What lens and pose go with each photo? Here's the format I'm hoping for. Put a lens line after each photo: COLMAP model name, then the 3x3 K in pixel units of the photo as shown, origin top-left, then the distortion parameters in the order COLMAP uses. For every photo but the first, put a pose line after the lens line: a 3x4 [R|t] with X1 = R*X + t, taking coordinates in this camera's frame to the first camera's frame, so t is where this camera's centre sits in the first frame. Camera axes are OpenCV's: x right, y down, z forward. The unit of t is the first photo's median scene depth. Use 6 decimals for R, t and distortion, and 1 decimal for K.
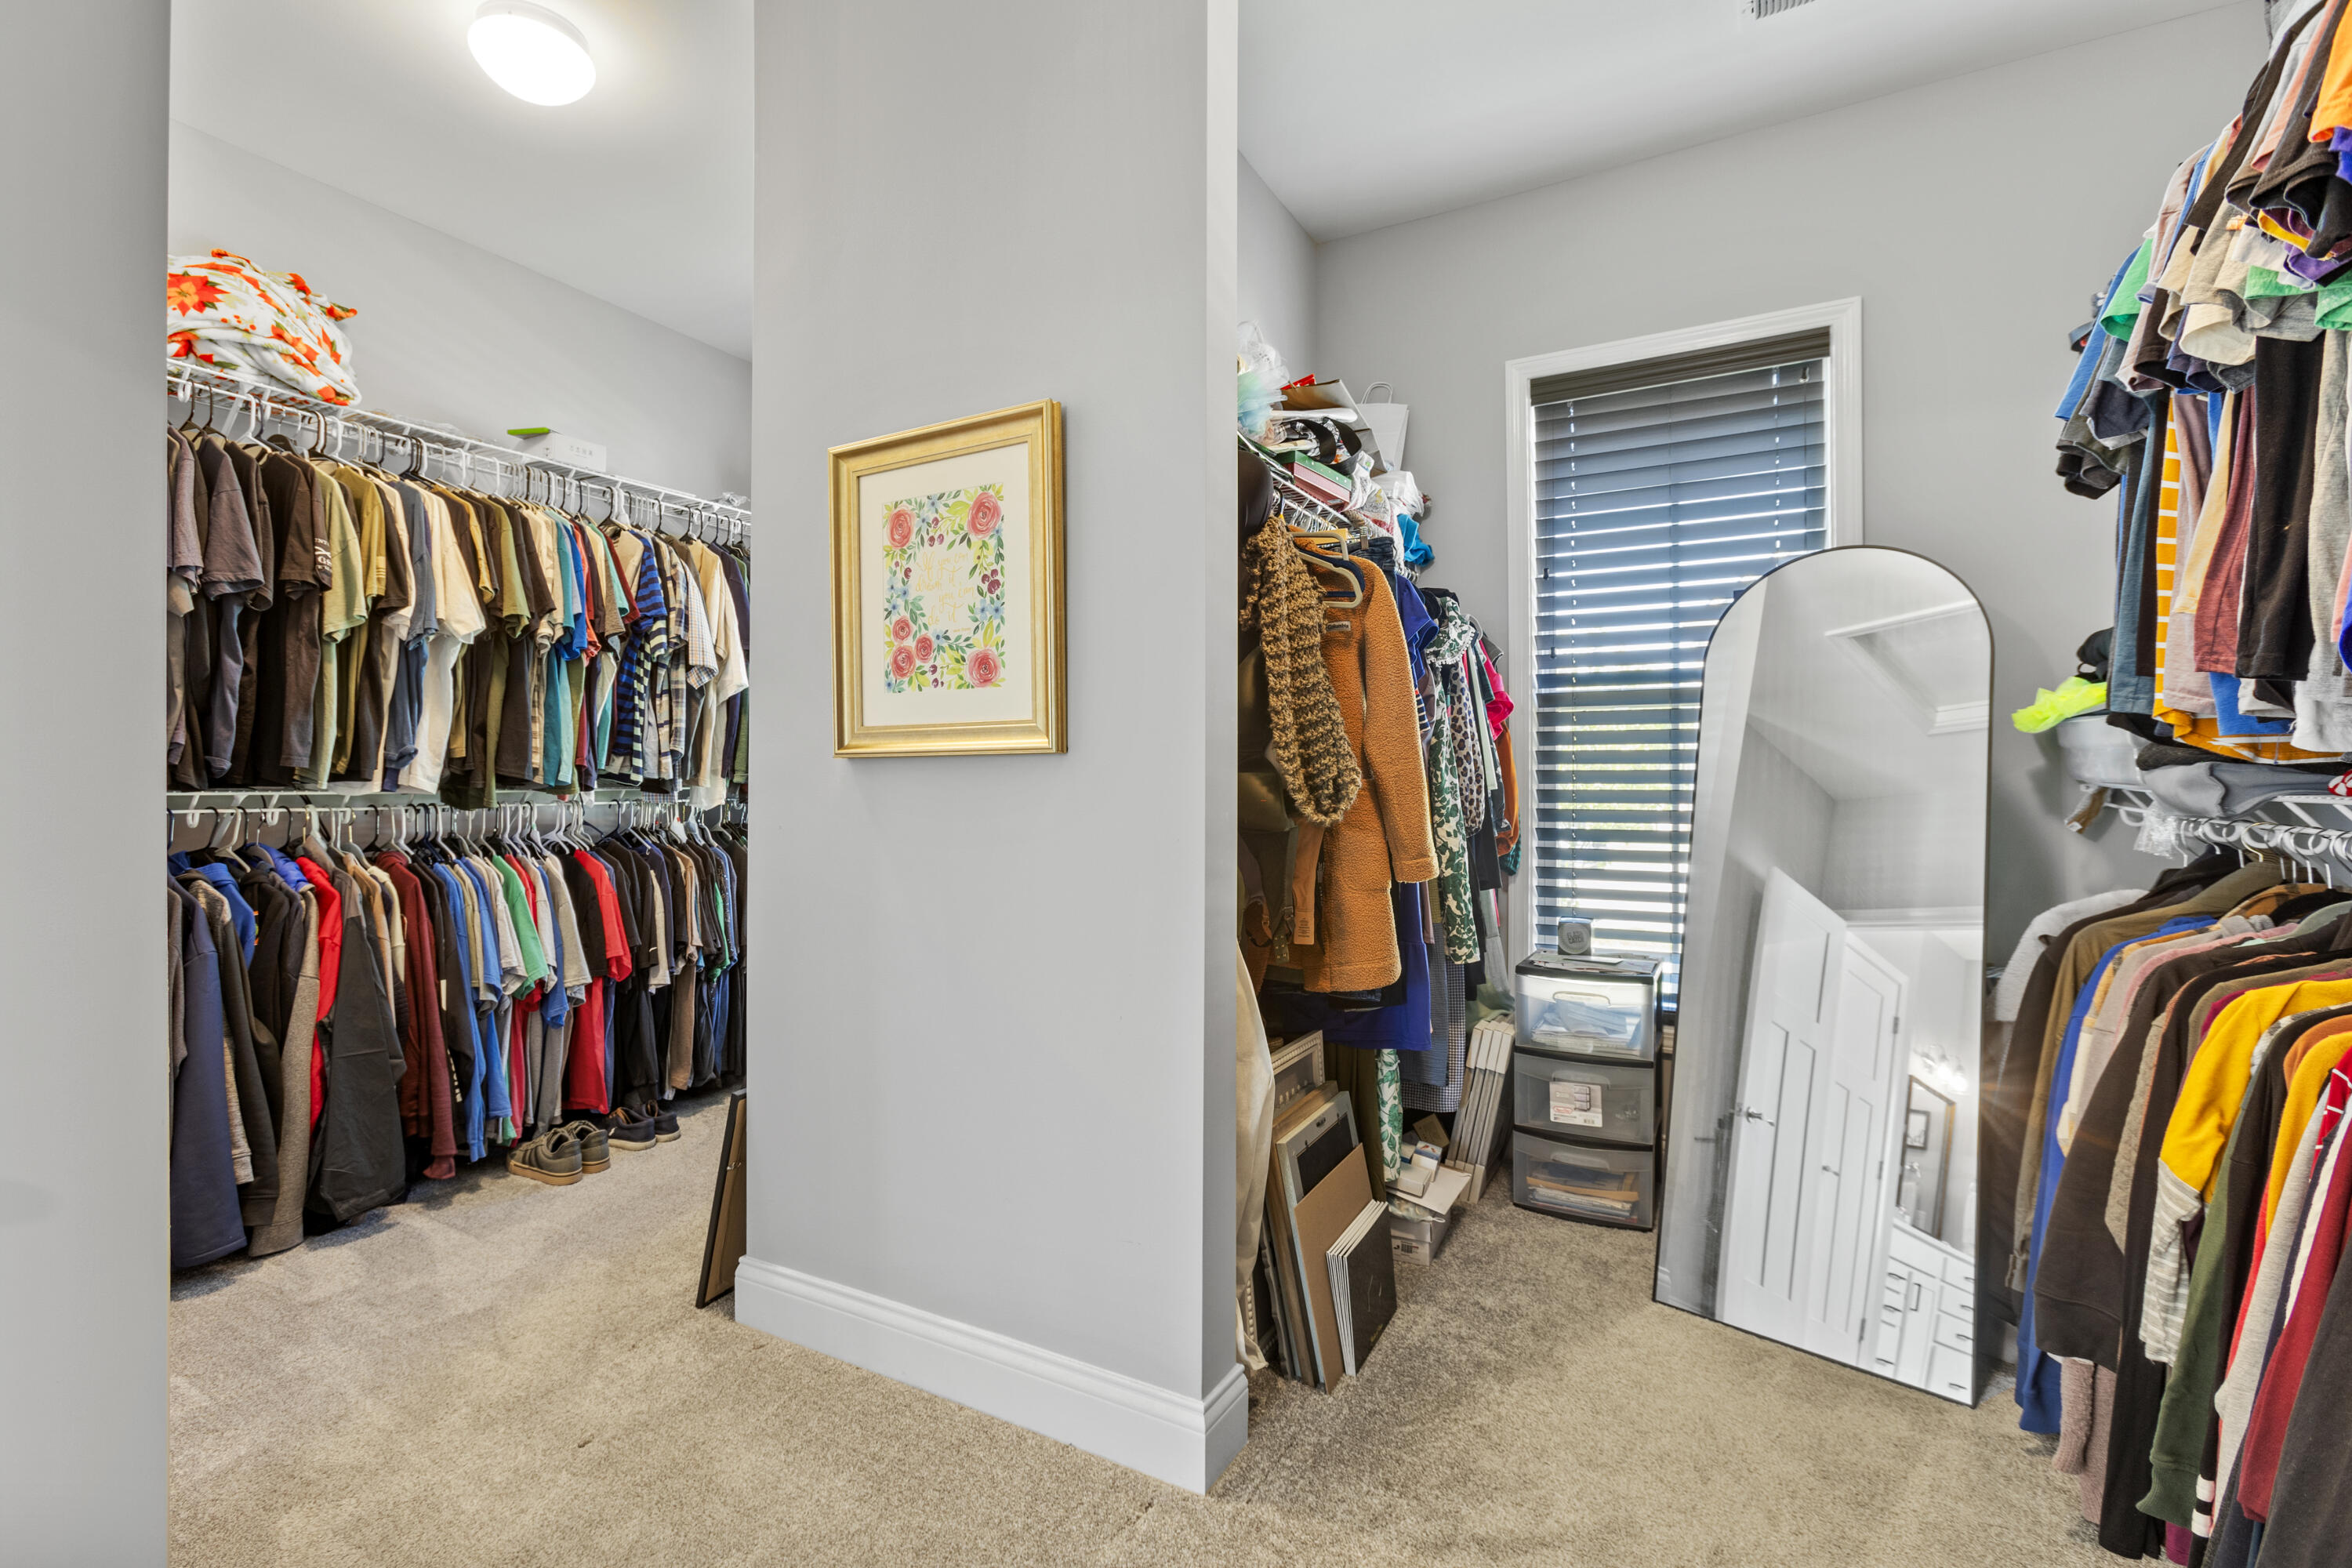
lens RADIAL K [[1051.0, 0, 1176.1], [0, 1051.0, 767.6], [0, 0, 1]] dist [0.000023, 0.000121]
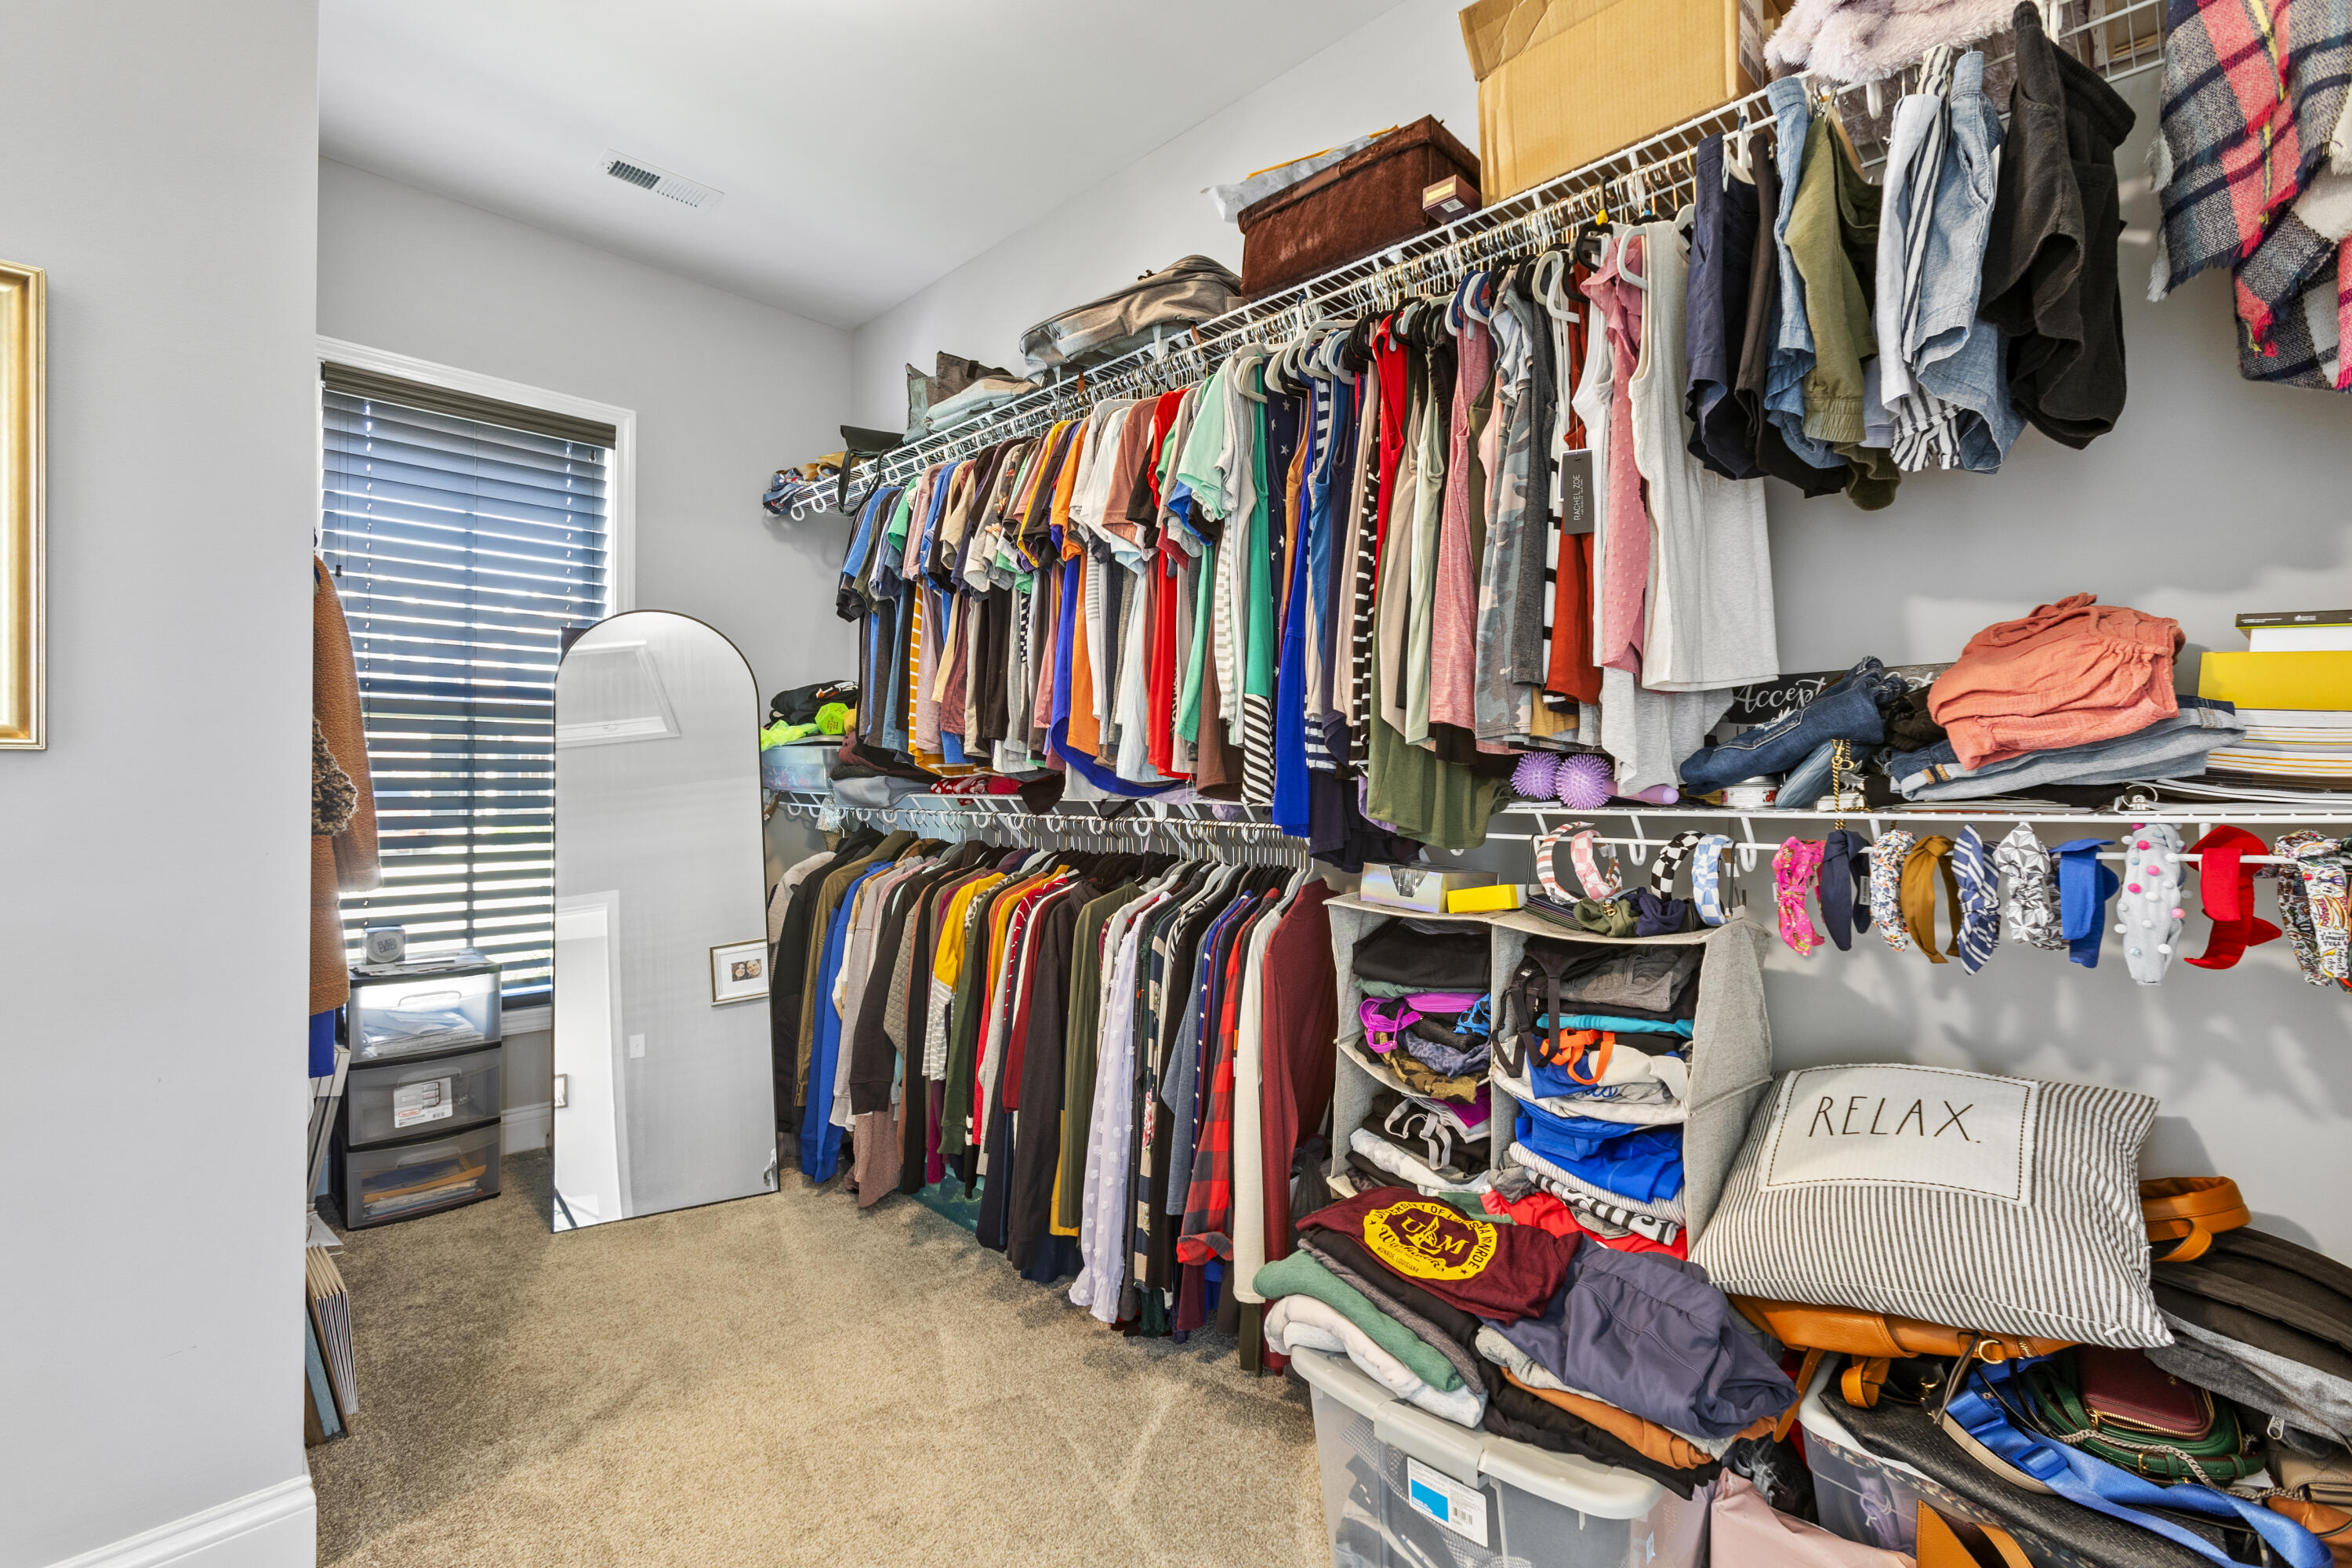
lens RADIAL K [[1051.0, 0, 1176.1], [0, 1051.0, 767.6], [0, 0, 1]] dist [0.000023, 0.000121]
pose [[0.256127, 0.016741, 0.966498, -0.428076], [-0.007422, 0.999855, -0.015352, 0.003100], [-0.966615, -0.003241, 0.256214, 0.027976]]
